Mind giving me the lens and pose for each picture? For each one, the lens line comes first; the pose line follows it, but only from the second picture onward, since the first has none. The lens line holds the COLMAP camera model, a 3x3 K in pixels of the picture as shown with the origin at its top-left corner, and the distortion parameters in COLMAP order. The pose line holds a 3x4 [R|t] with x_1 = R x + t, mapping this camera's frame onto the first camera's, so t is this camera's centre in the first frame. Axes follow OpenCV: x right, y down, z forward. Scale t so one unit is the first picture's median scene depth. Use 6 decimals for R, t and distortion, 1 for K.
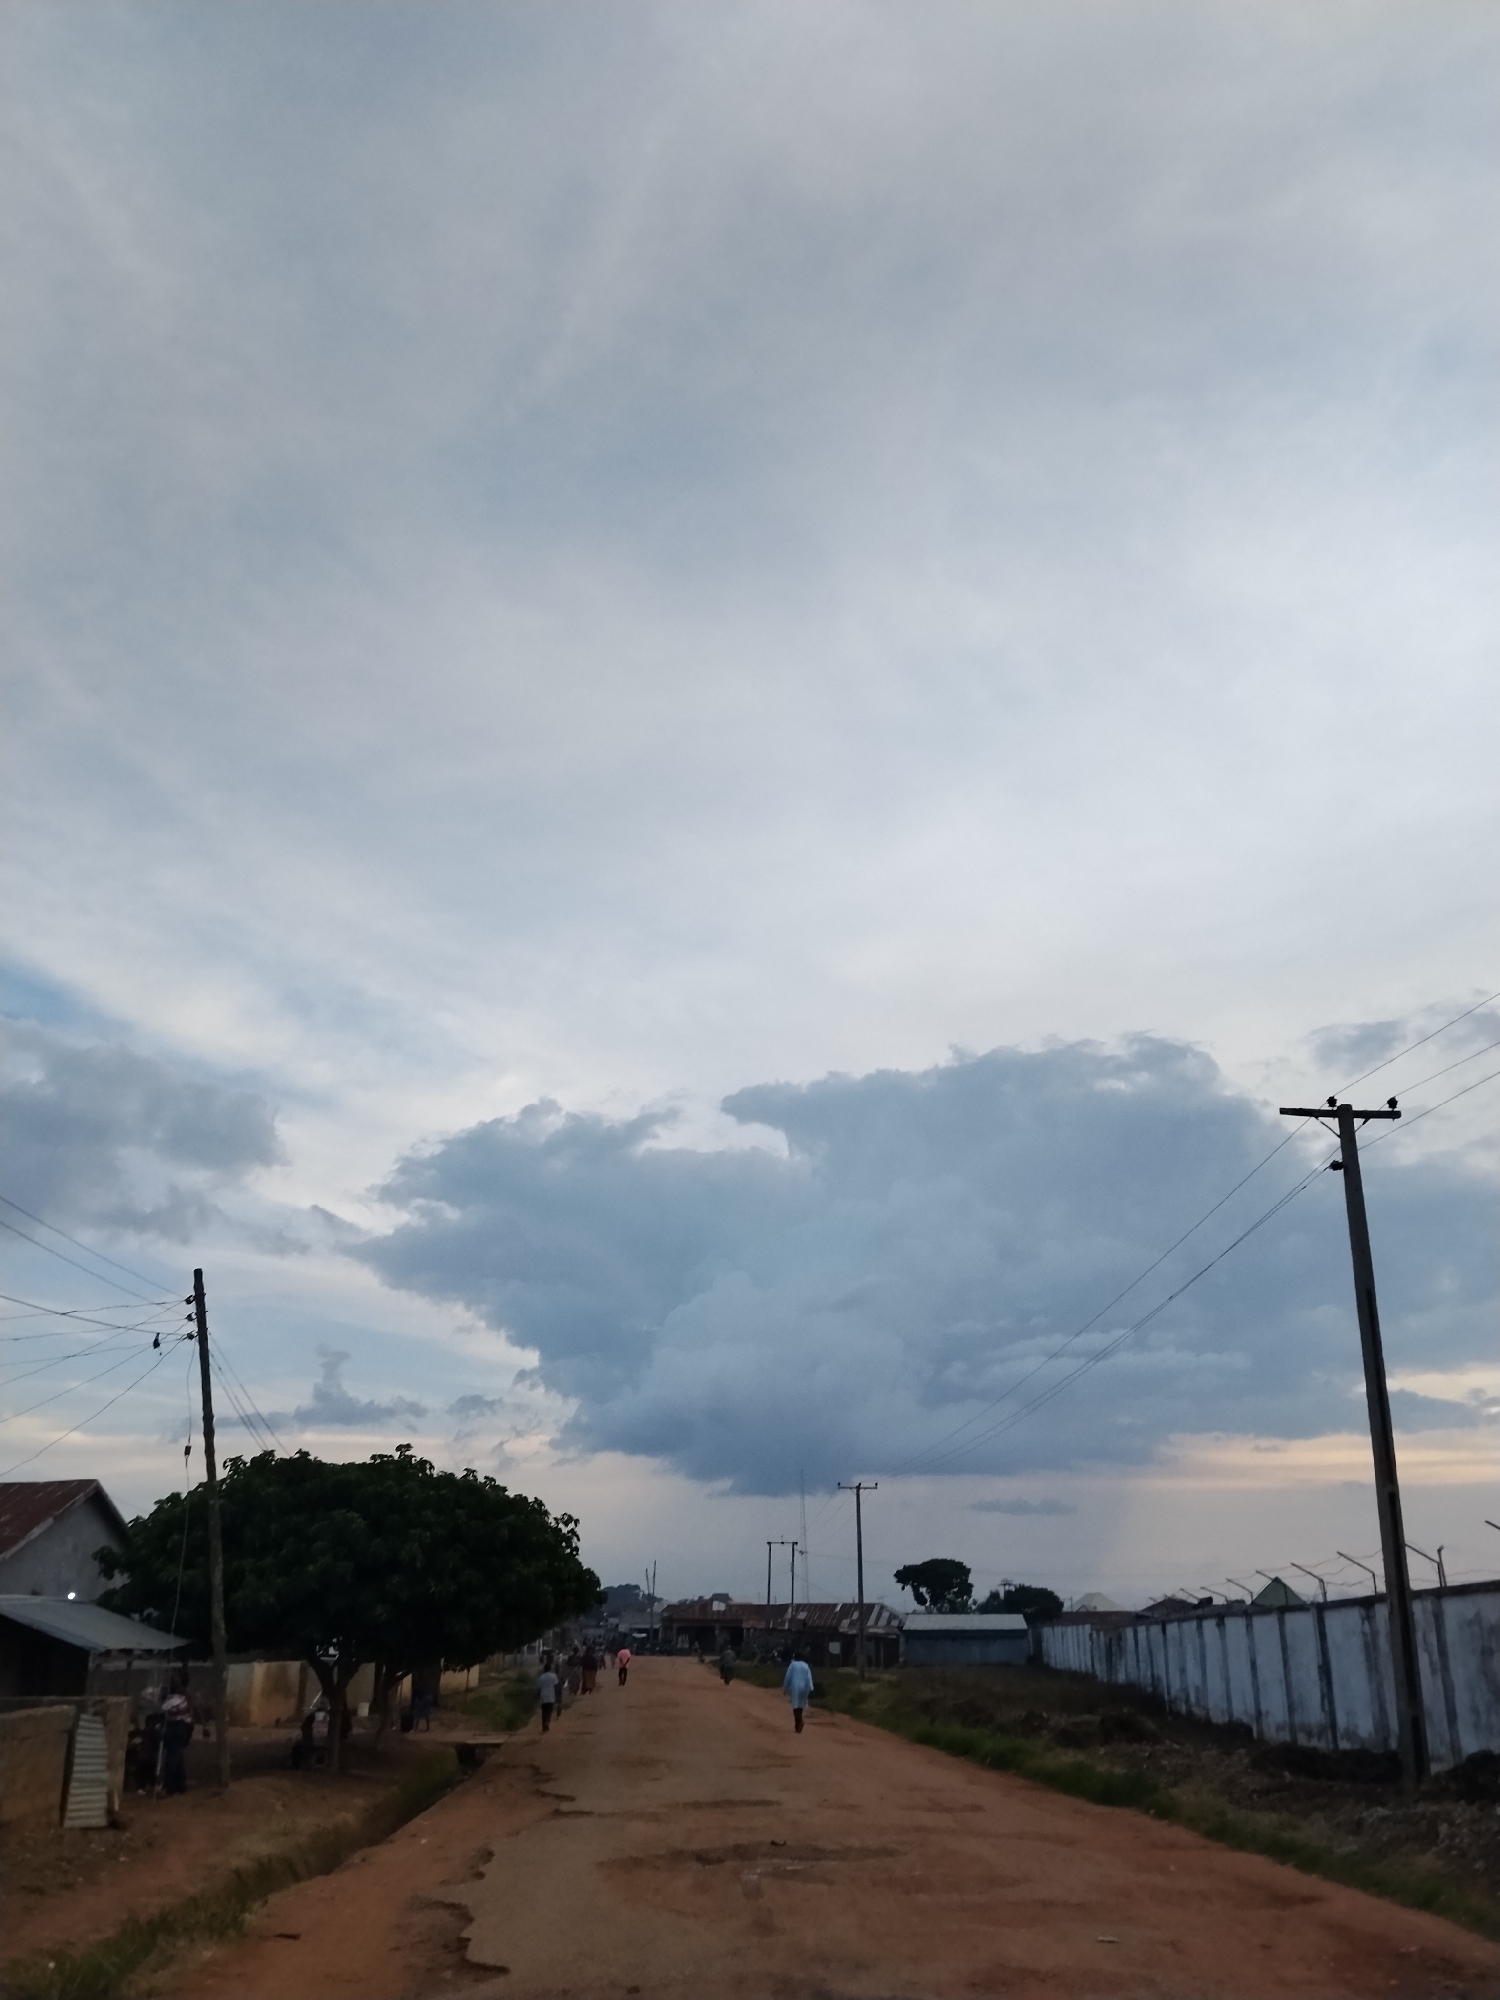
lens RADIAL K [[1689.1, 0, 673.4], [0, 1689.1, 996.7], [0, 0, 1]] dist [0.056614, -0.120043]
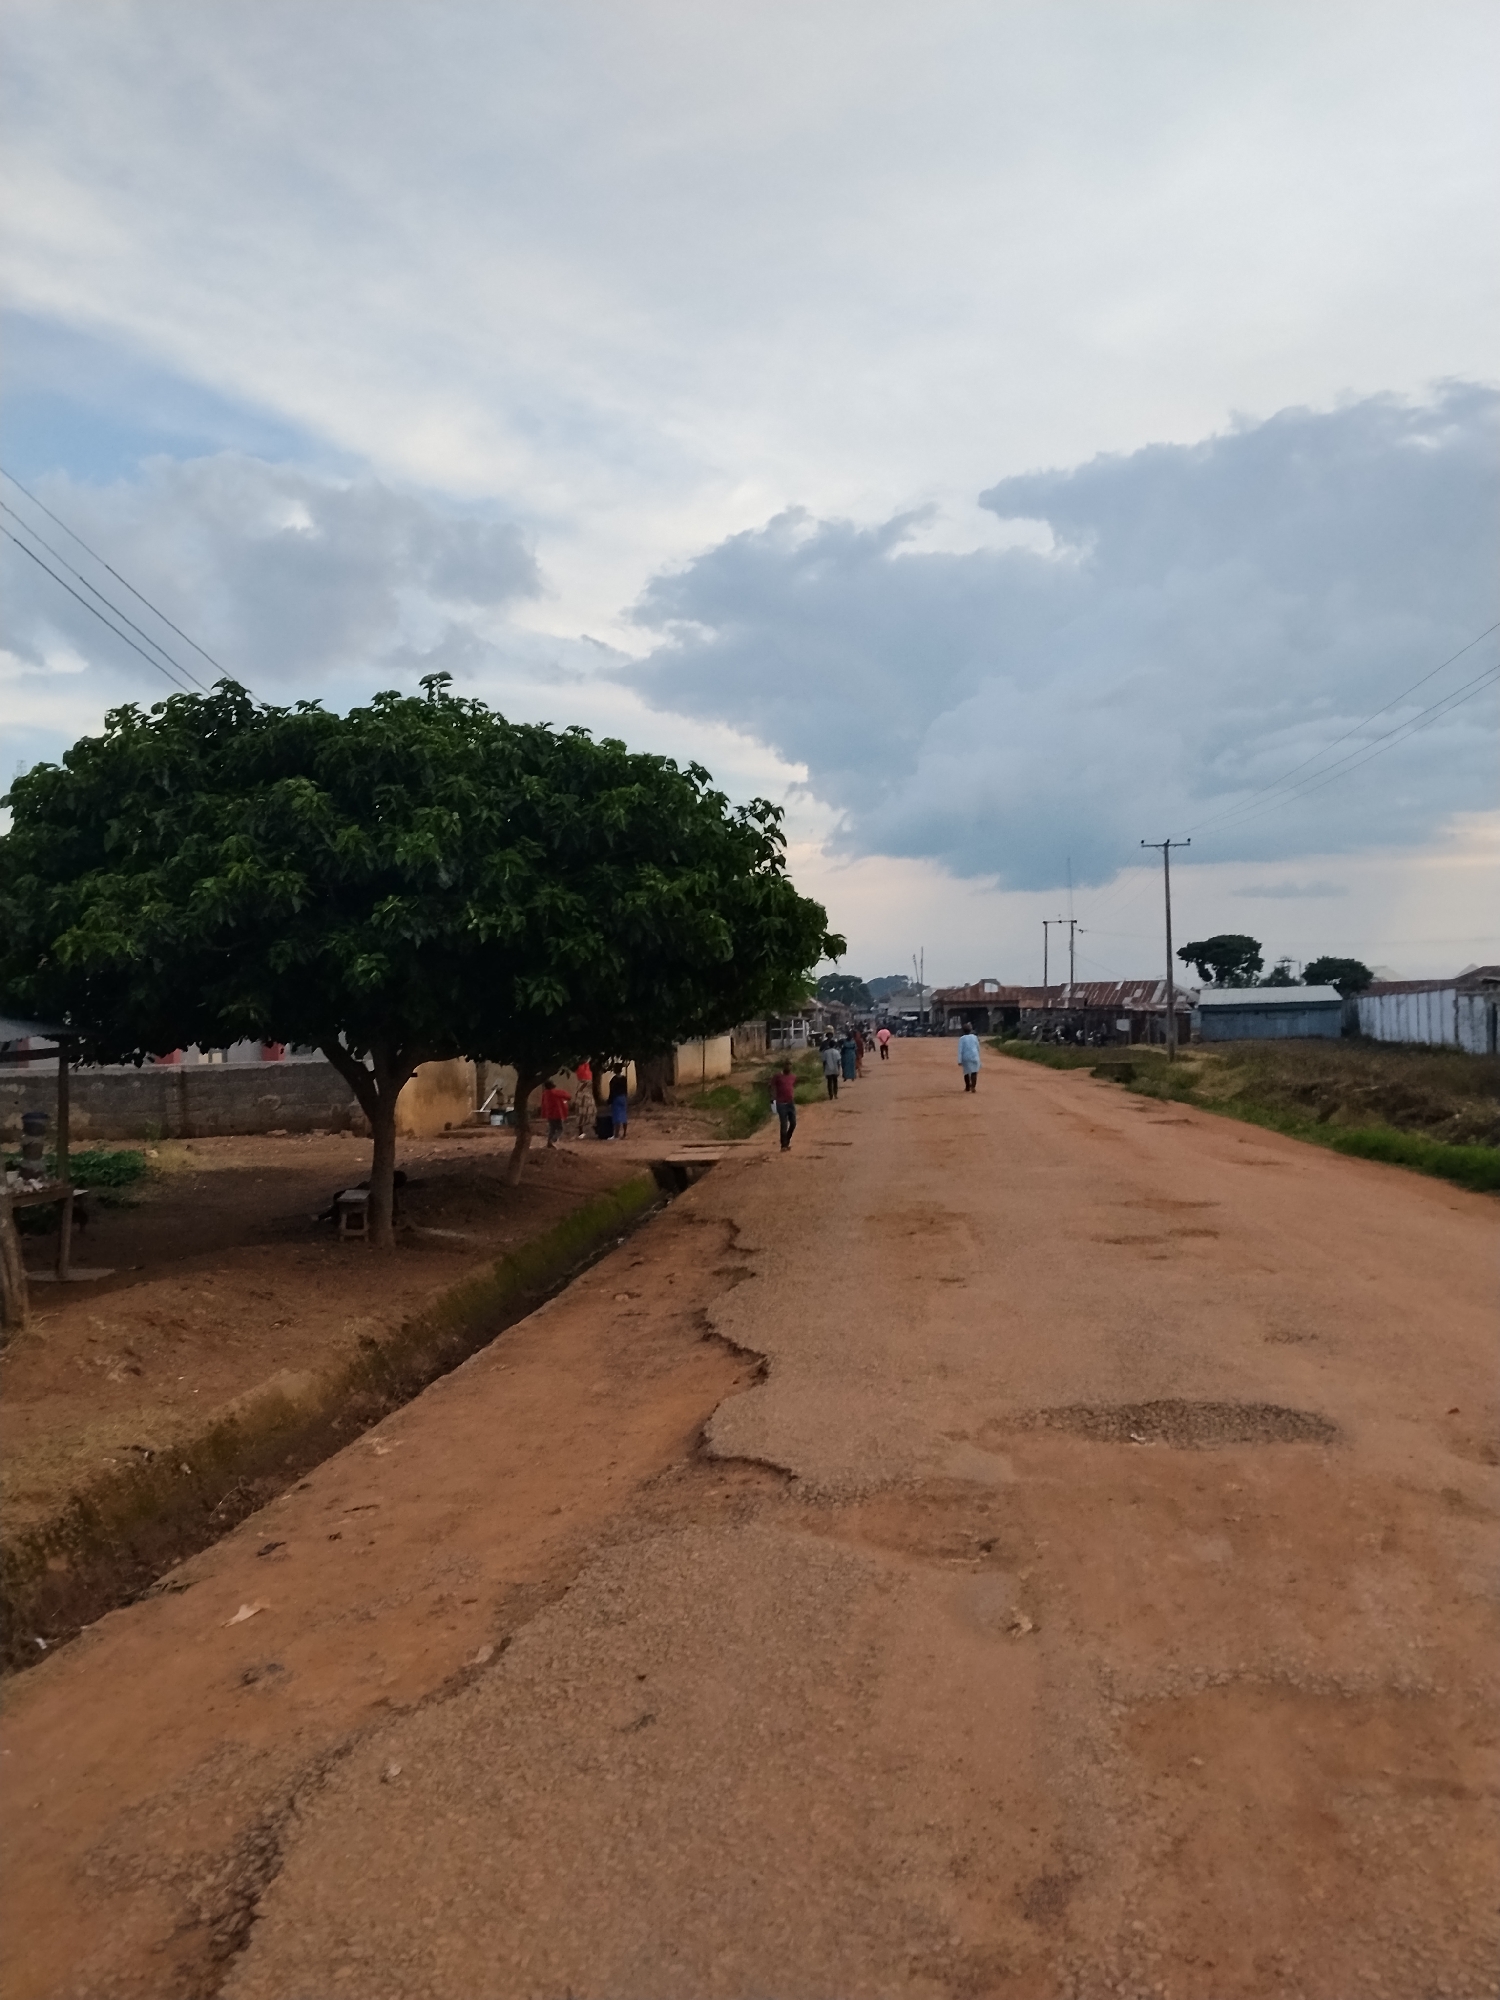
lens RADIAL K [[1662.6, 0, 702.1], [0, 1662.6, 957.3], [0, 0, 1]] dist [0.069605, -0.105650]
pose [[0.989507, -0.030776, -0.141170, -0.001959], [0.073733, 0.947812, 0.310187, 0.040333], [0.124256, -0.317341, 0.940136, 0.104589]]
